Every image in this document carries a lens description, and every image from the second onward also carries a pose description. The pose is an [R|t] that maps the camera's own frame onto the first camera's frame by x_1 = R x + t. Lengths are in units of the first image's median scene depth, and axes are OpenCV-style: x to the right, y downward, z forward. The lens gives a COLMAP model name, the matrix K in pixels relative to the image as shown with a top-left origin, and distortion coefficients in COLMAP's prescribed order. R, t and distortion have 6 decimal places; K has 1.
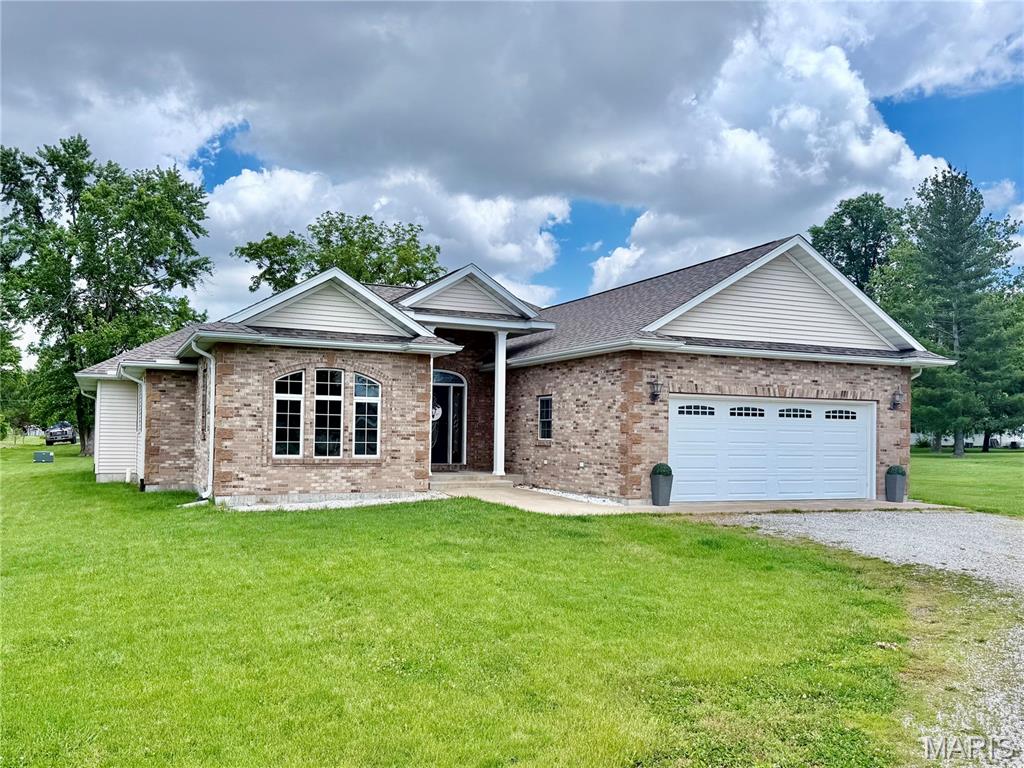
lens RADIAL K [[842.6, 0, 511.7], [0, 842.6, 416.0], [0, 0, 1]] dist [0.050942, -0.004588]
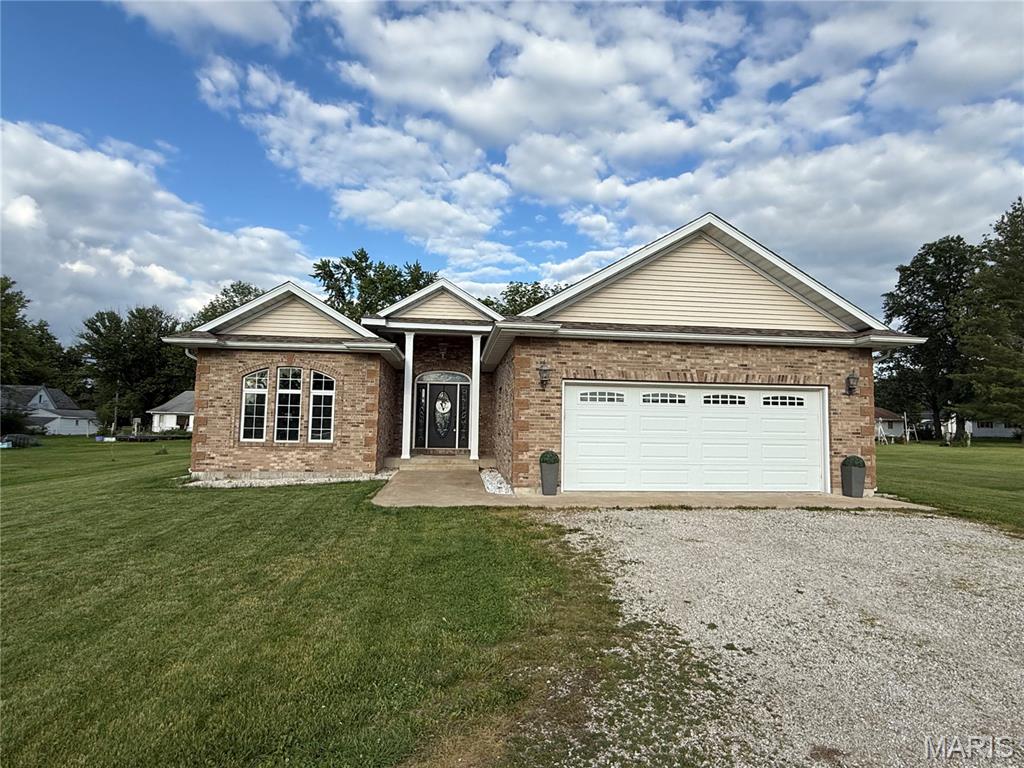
lens RADIAL K [[534.8, 0, 512.0], [0, 534.8, 384.0], [0, 0, 1]] dist [-0.020499, 0.026765]
pose [[0.948062, -0.024547, -0.317136, 0.315729], [0.004965, 0.998038, -0.062409, 0.016354], [0.318045, 0.057593, 0.946325, 0.375948]]
